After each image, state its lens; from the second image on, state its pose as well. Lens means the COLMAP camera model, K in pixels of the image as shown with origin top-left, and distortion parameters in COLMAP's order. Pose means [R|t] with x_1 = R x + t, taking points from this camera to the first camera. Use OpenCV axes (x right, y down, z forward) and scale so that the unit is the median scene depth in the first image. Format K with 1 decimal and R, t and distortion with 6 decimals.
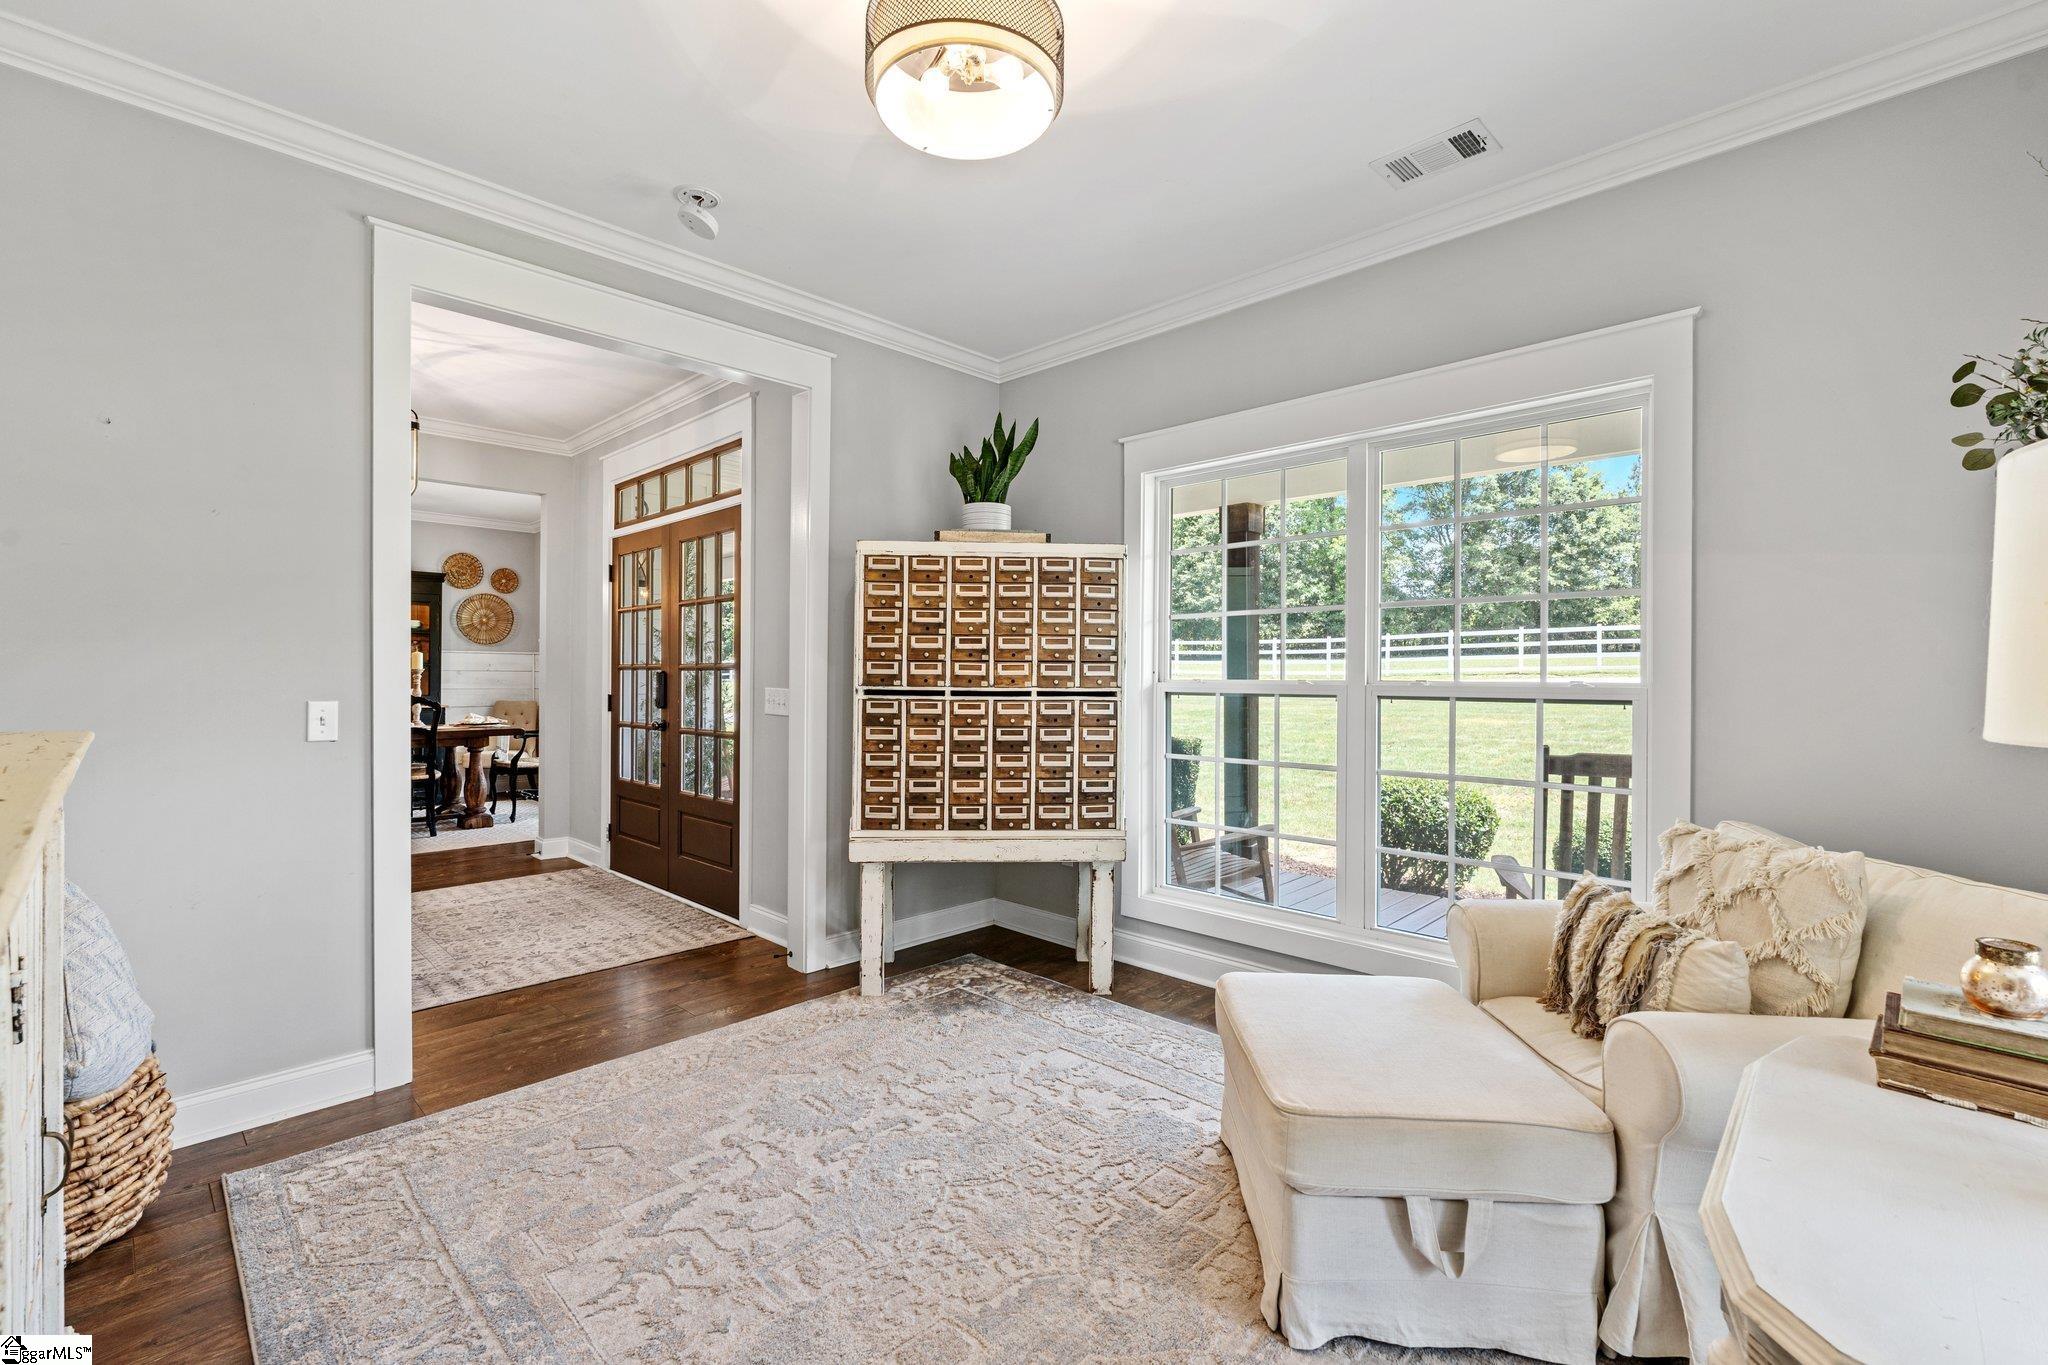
lens RADIAL K [[892.9, 0, 1024.0], [0, 892.9, 682.5], [0, 0, 1]] dist [-0.010242, -0.000184]
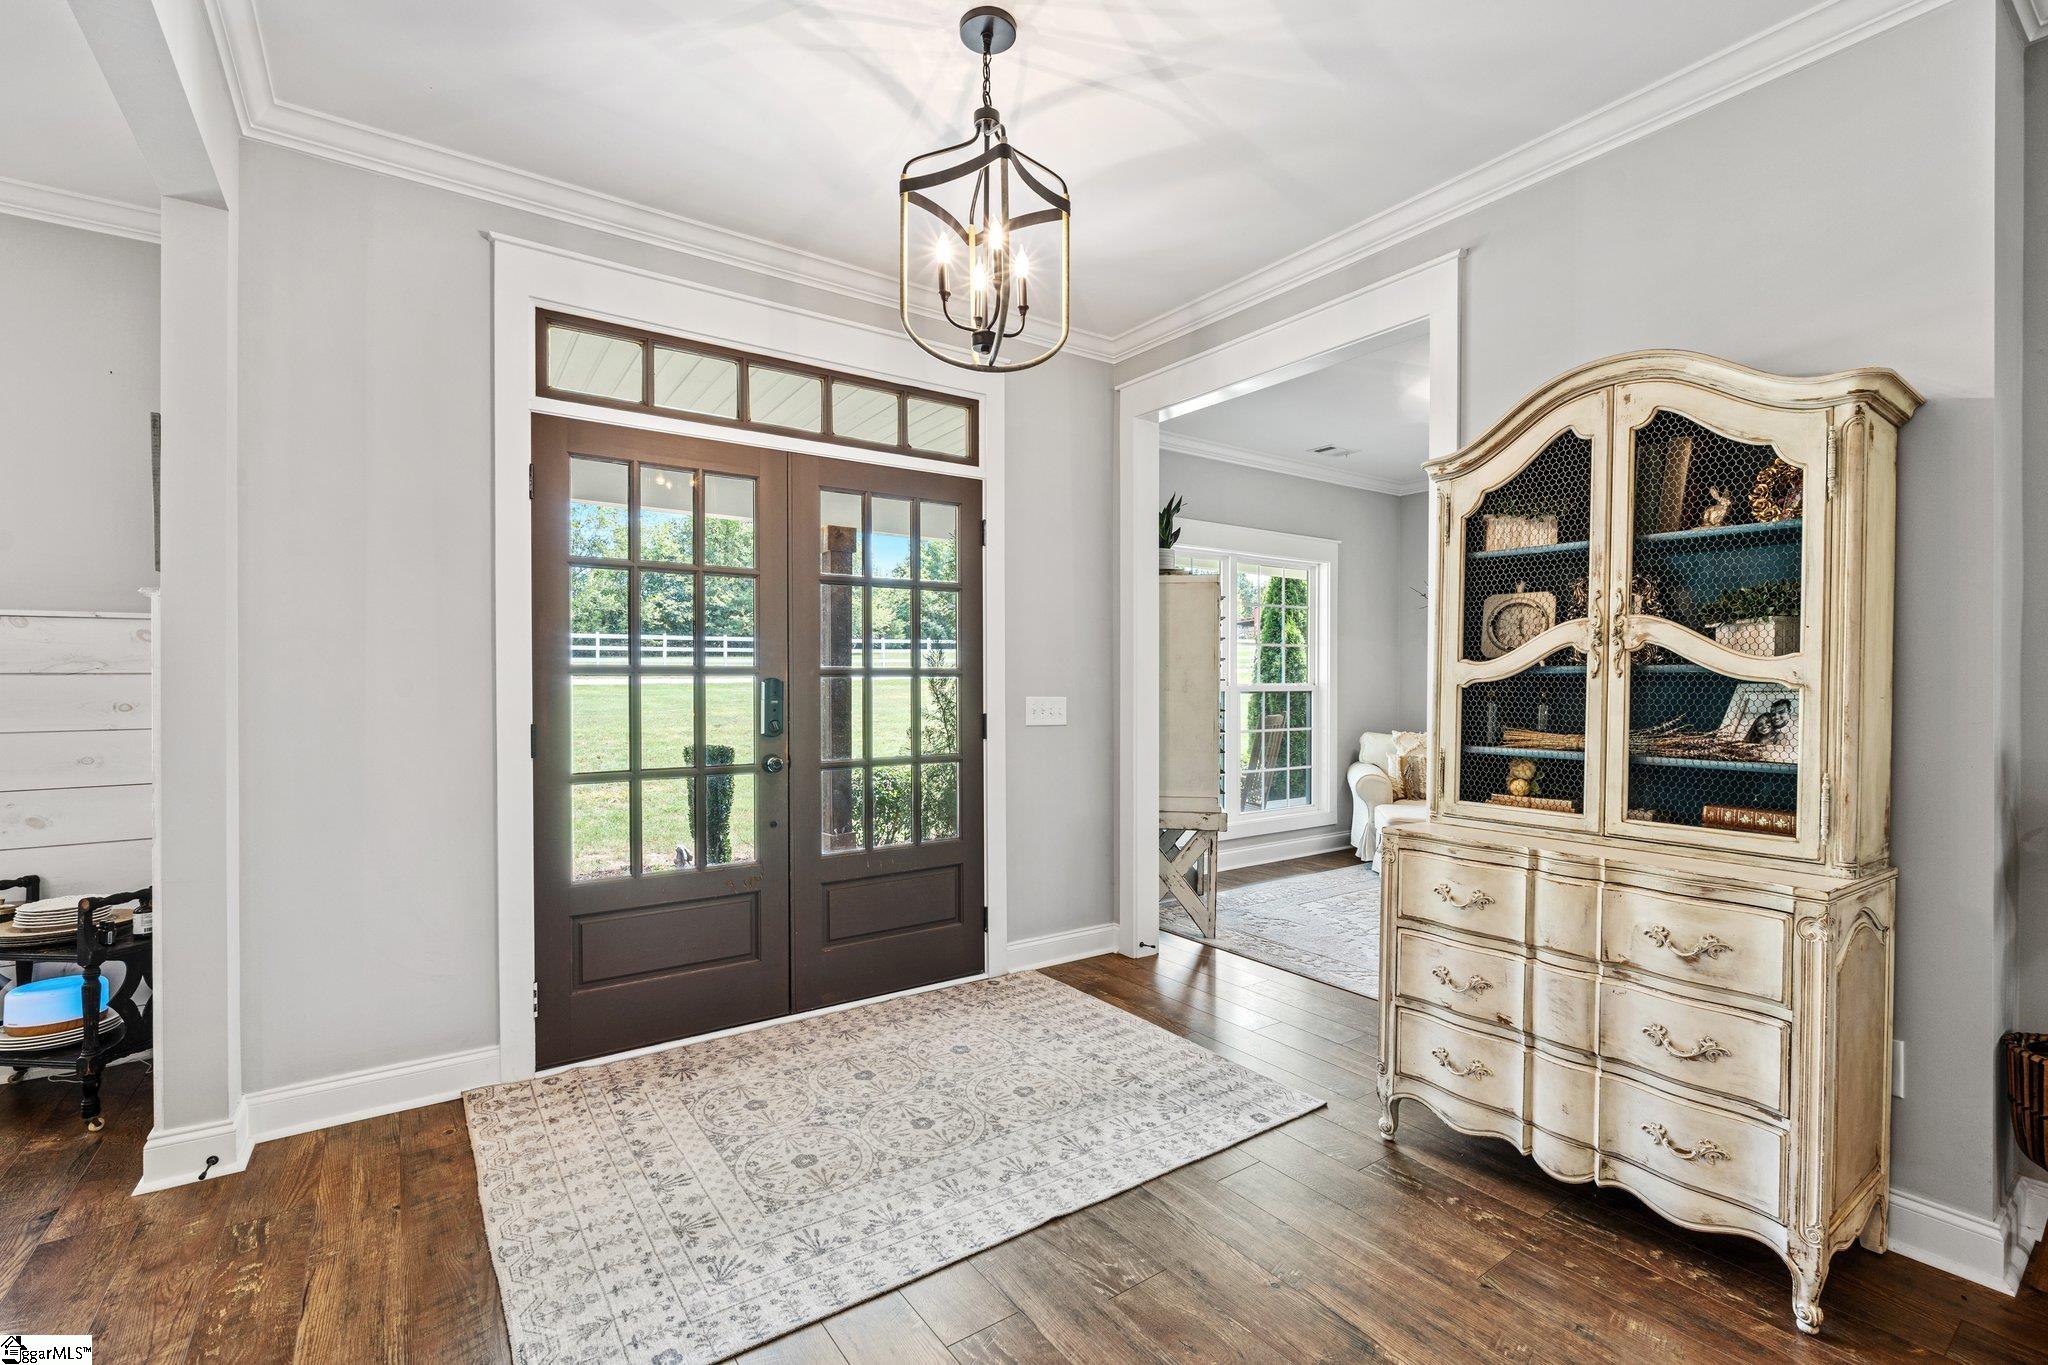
lens RADIAL K [[903.3, 0, 1028.3], [0, 903.3, 686.2], [0, 0, 1]] dist [-0.004166, -0.000252]
pose [[0.176797, -0.012884, 0.984163, -1.040657], [0.010383, 0.999883, 0.011225, -0.012232], [-0.984193, 0.008234, 0.176910, 0.729131]]
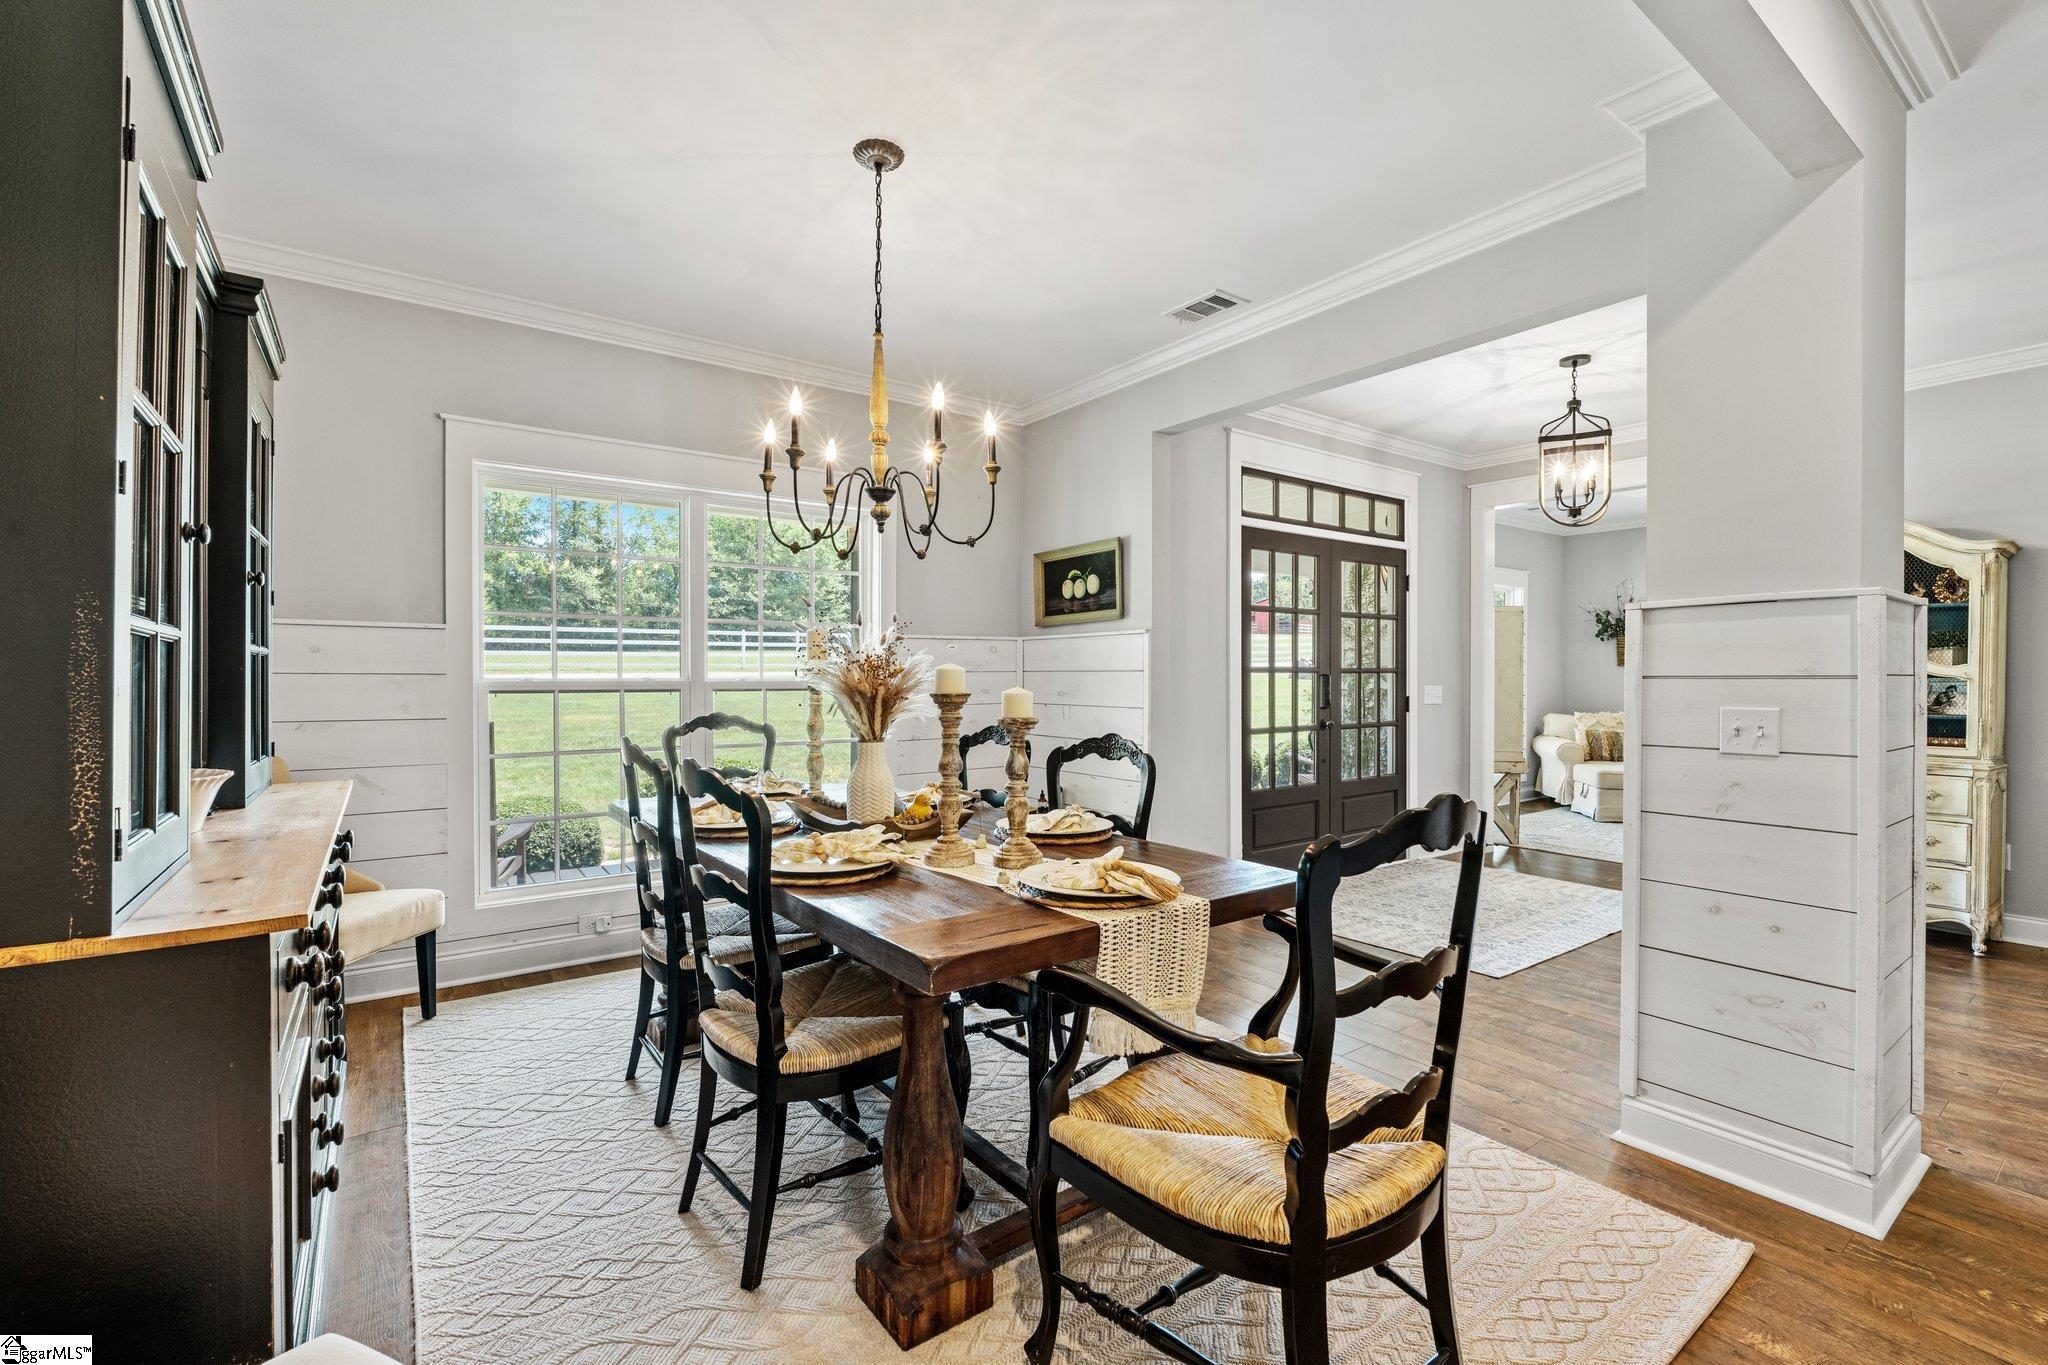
lens RADIAL K [[892.9, 0, 1024.0], [0, 892.9, 682.5], [0, 0, 1]] dist [-0.010242, -0.000184]
pose [[0.163921, -0.014989, 0.986360, -1.580294], [0.008176, 0.999871, 0.013836, -0.020211], [-0.986440, 0.005796, 0.164023, 1.223574]]
